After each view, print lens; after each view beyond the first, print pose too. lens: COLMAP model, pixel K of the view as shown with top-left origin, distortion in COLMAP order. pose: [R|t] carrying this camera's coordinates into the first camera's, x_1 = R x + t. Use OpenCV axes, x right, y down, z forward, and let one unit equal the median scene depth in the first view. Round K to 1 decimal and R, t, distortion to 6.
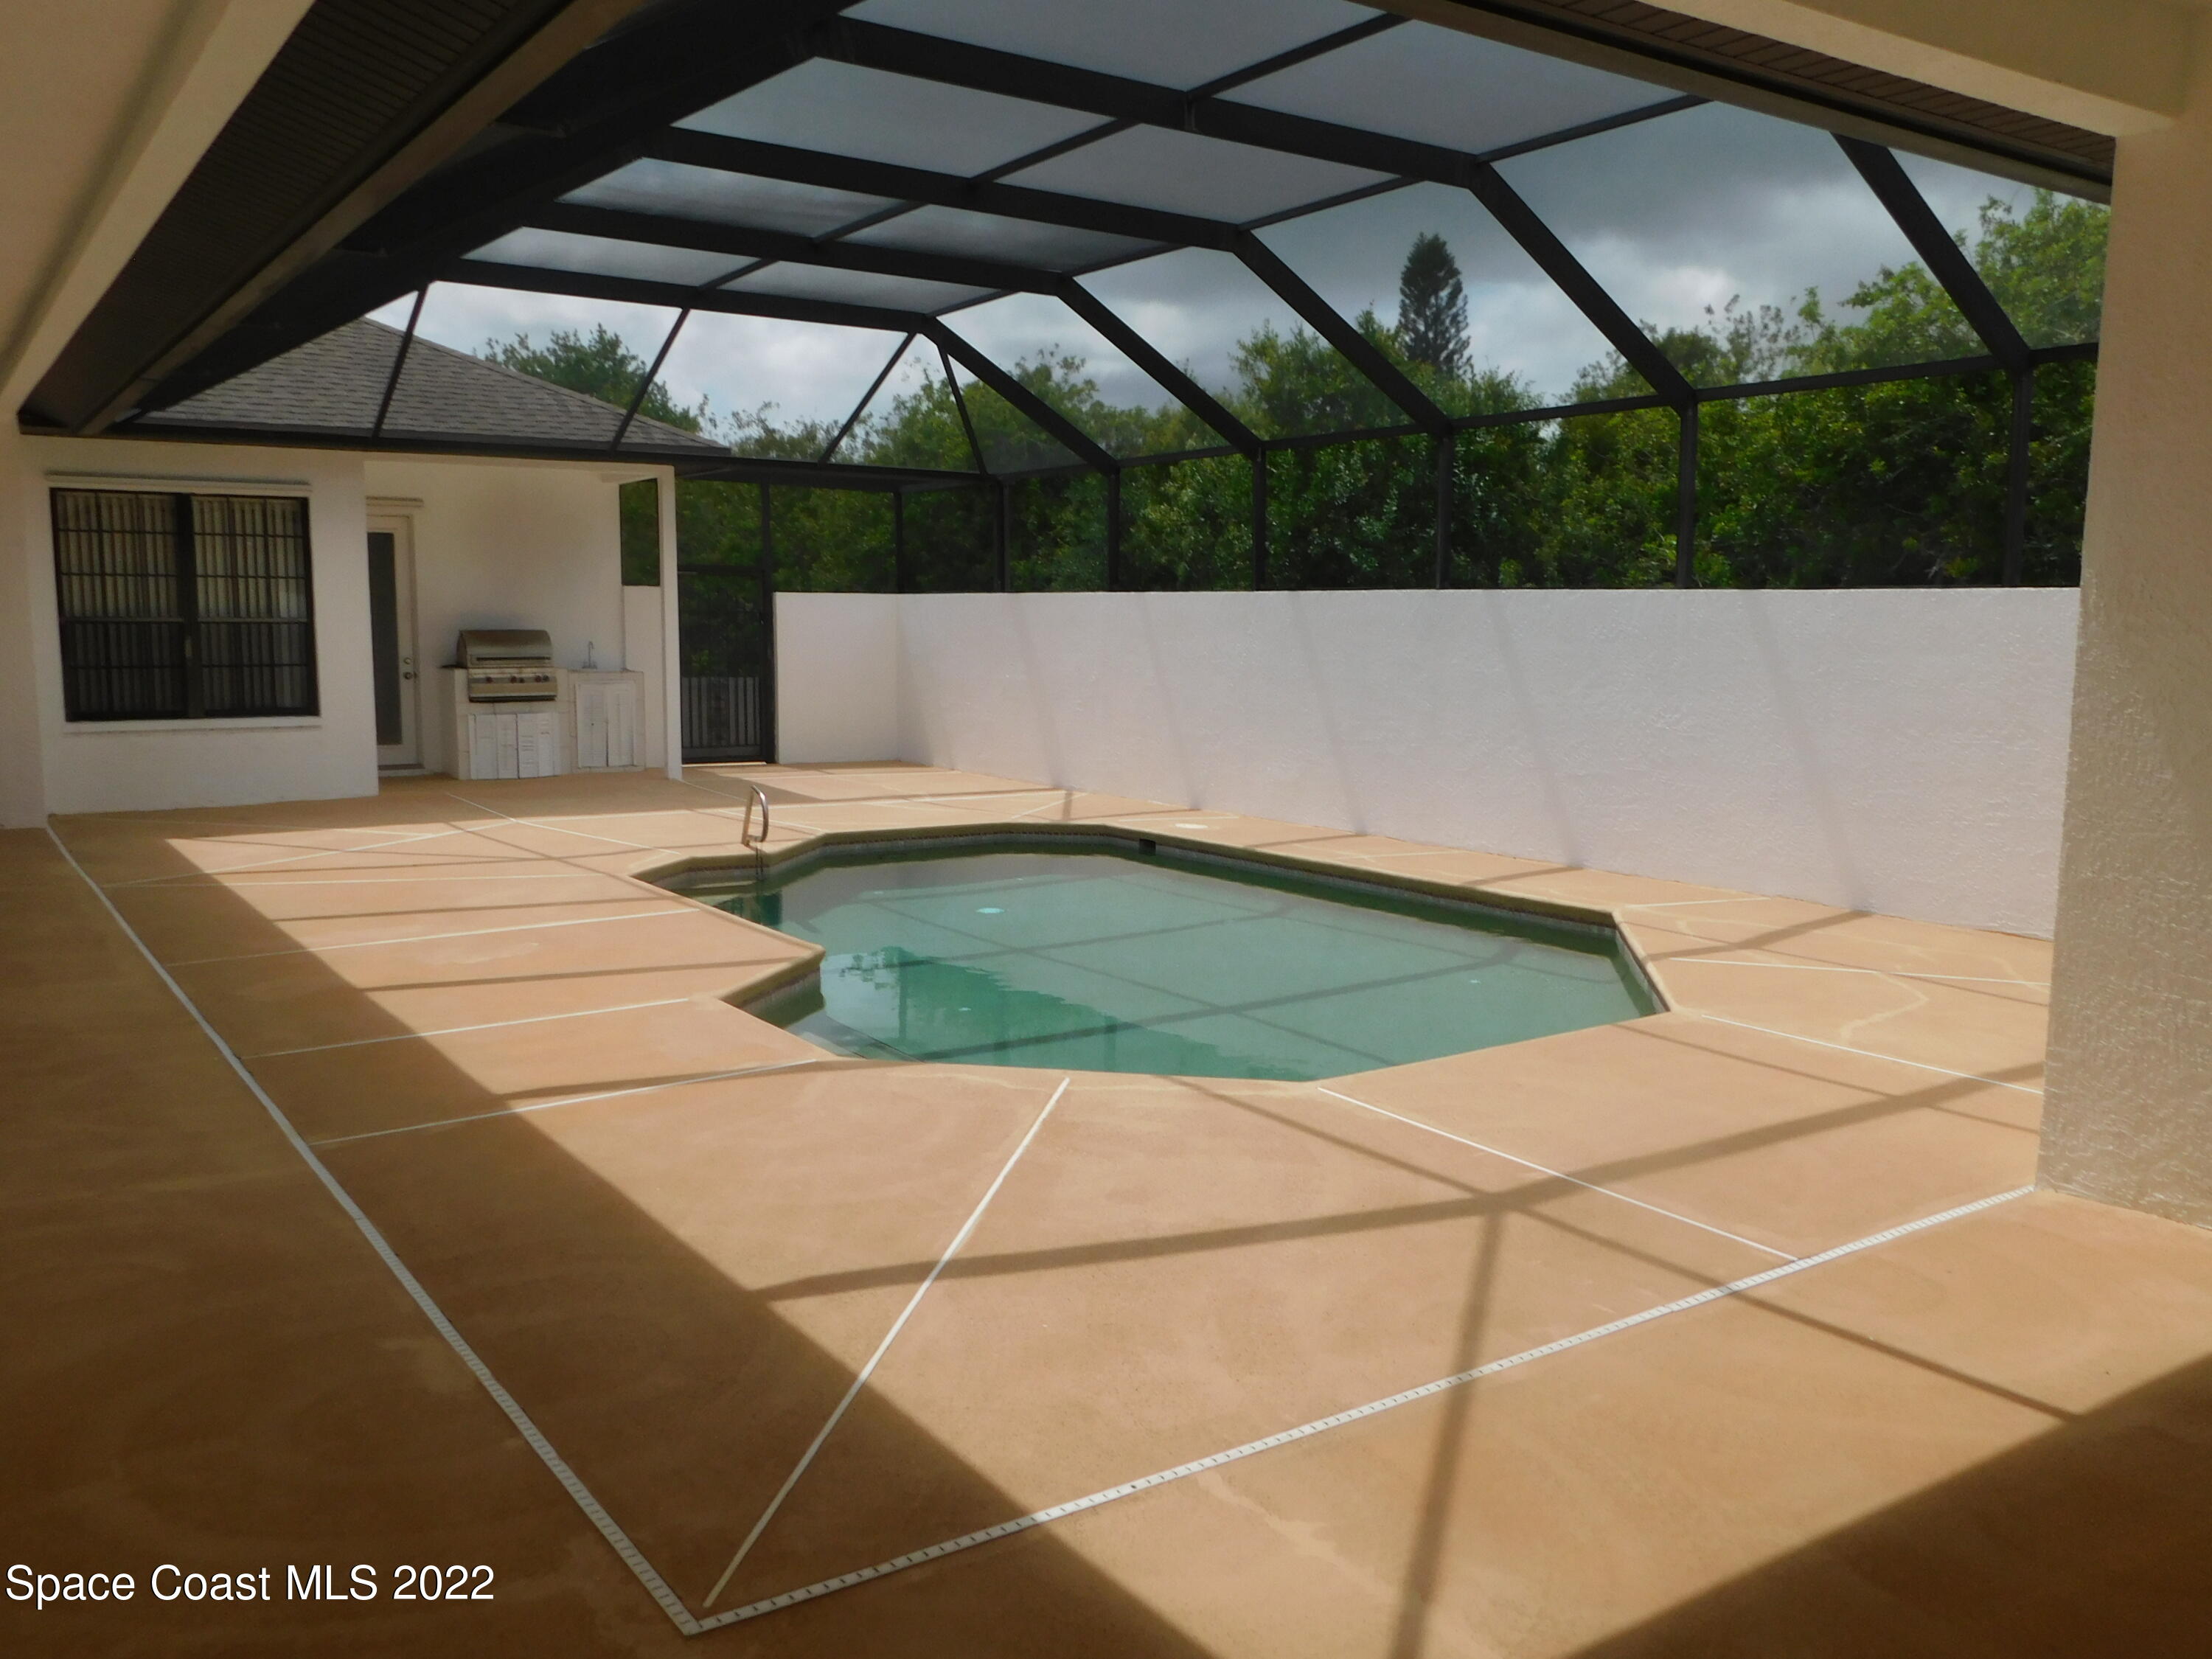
lens RADIAL K [[1773.4, 0, 1106.3], [0, 1773.4, 832.5], [0, 0, 1]] dist [-0.011125, -0.004791]
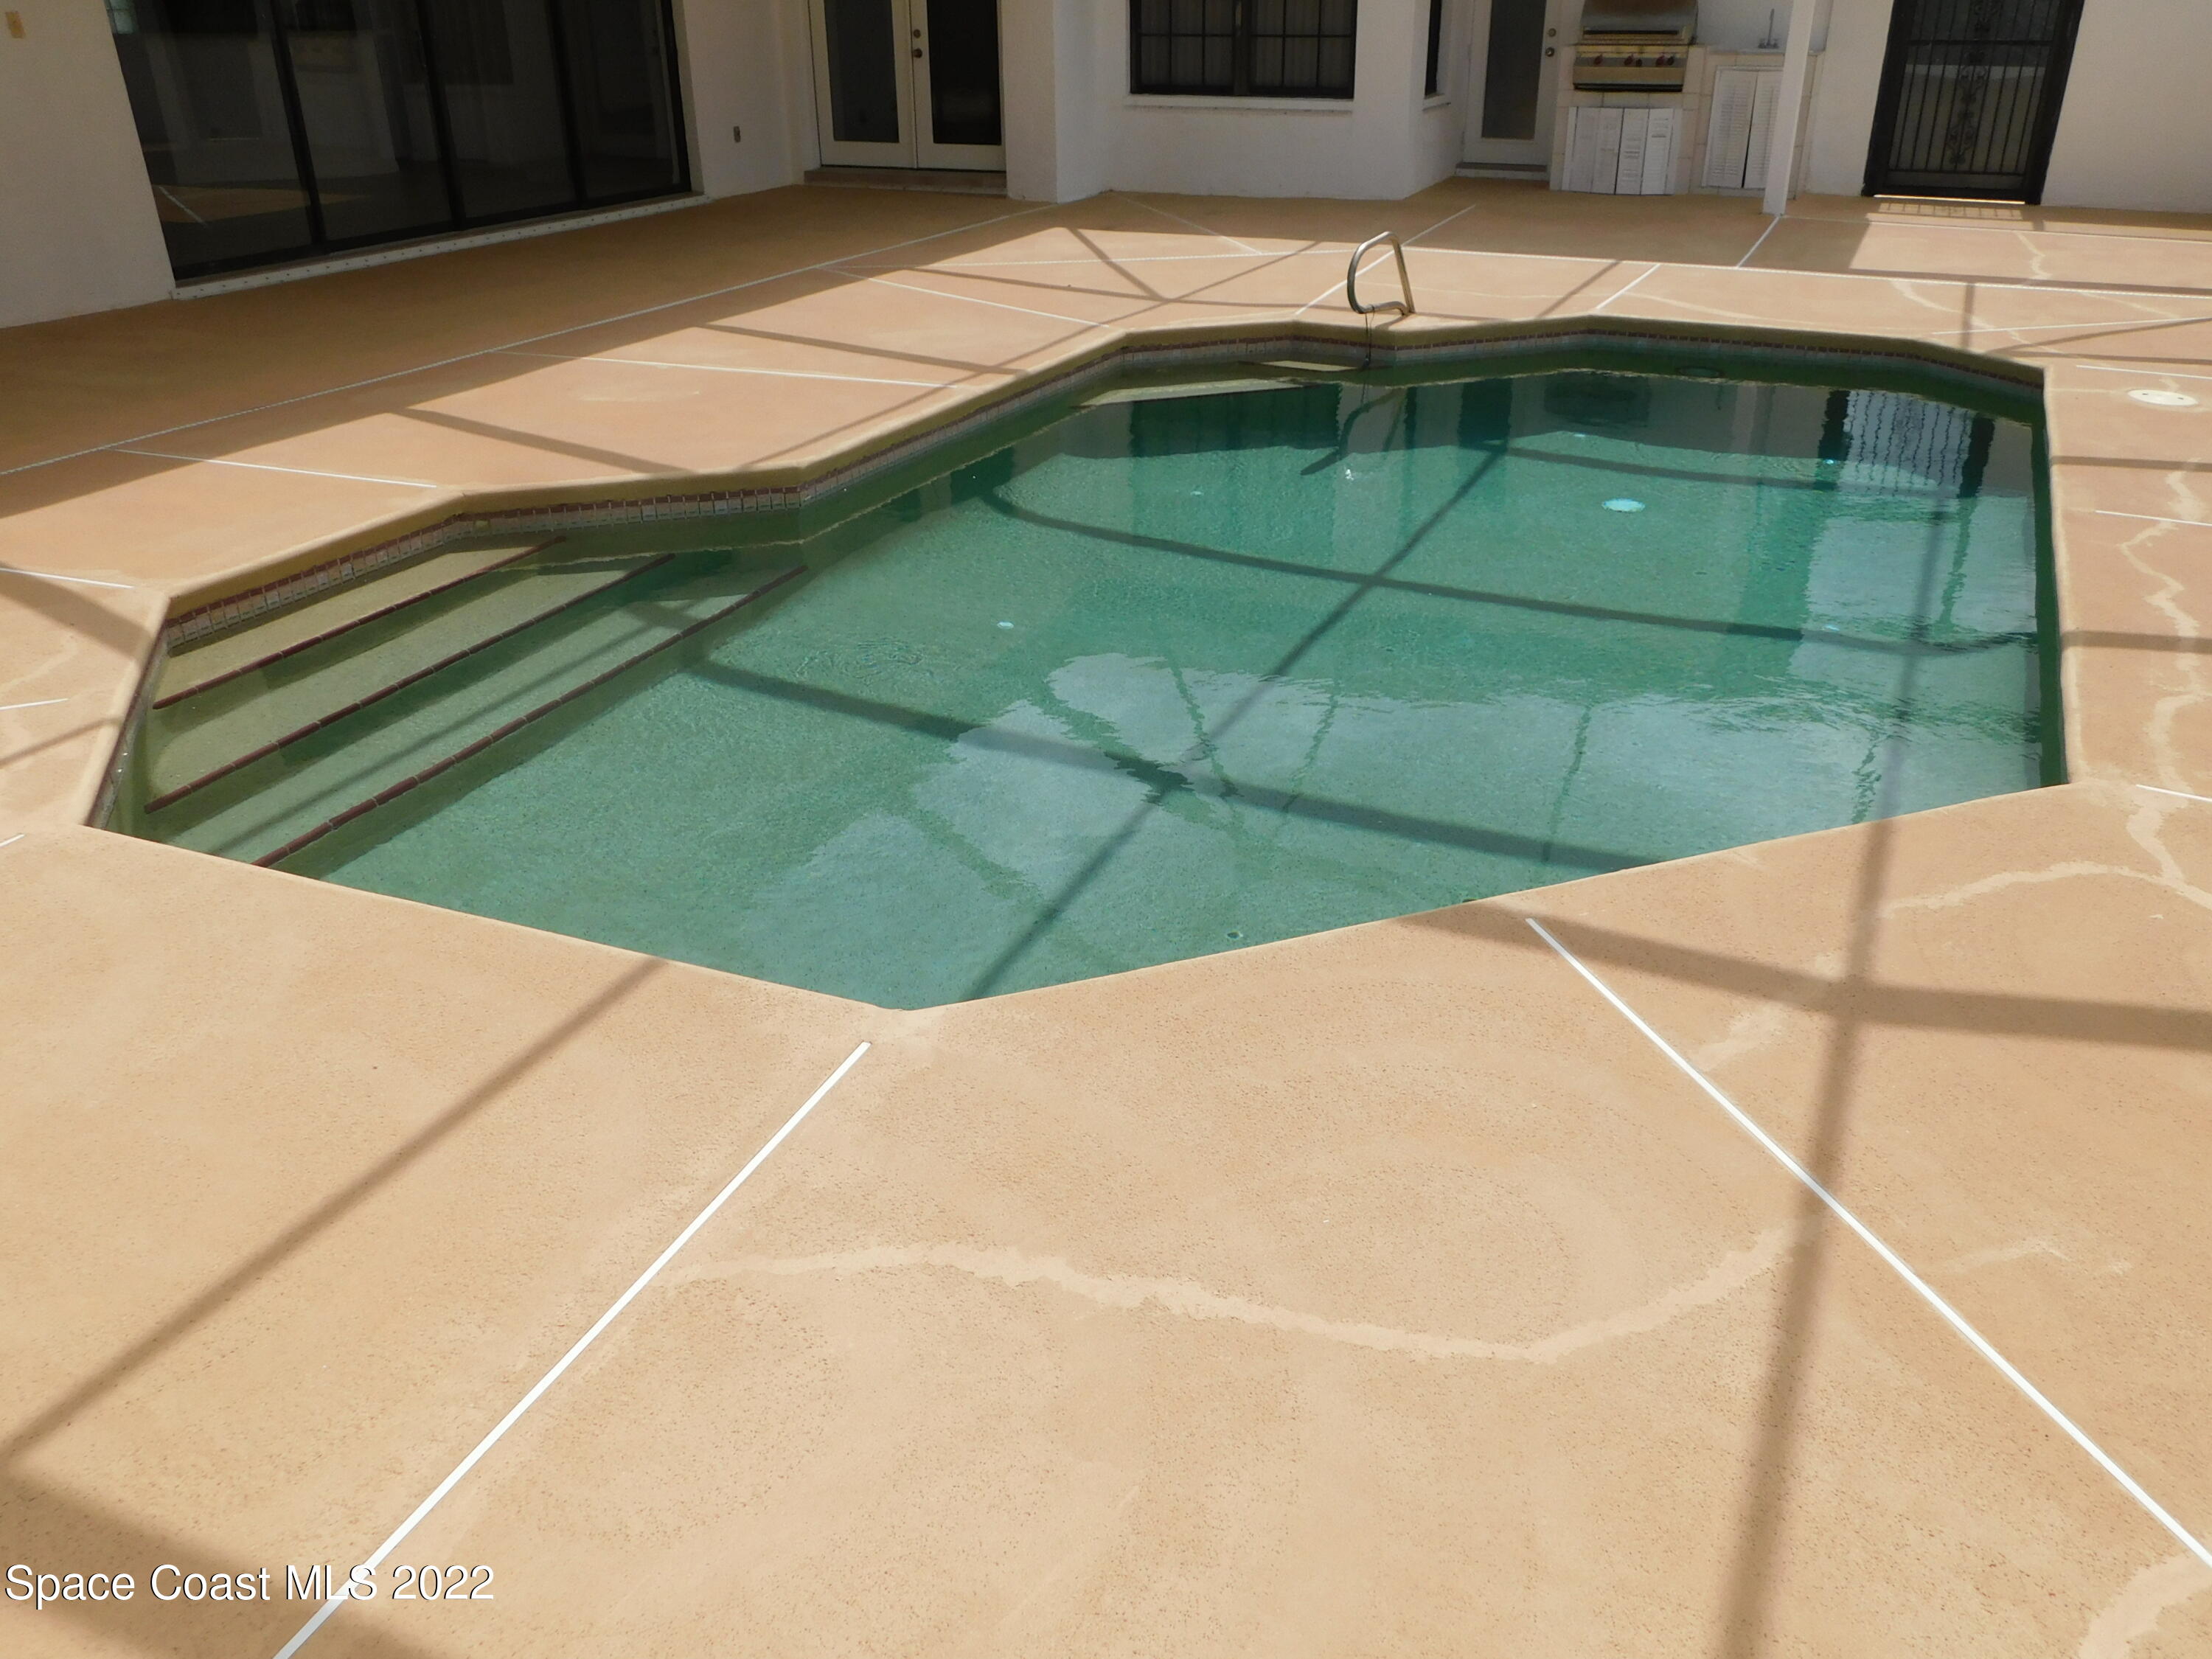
lens RADIAL K [[1773.4, 0, 1105.4], [0, 1773.4, 827.5], [0, 0, 1]] dist [-0.011125, -0.004791]
pose [[0.506697, 0.366931, -0.780141, 0.286834], [-0.091168, 0.922637, 0.374739, -0.045076], [0.857290, -0.118755, 0.500950, 0.364247]]
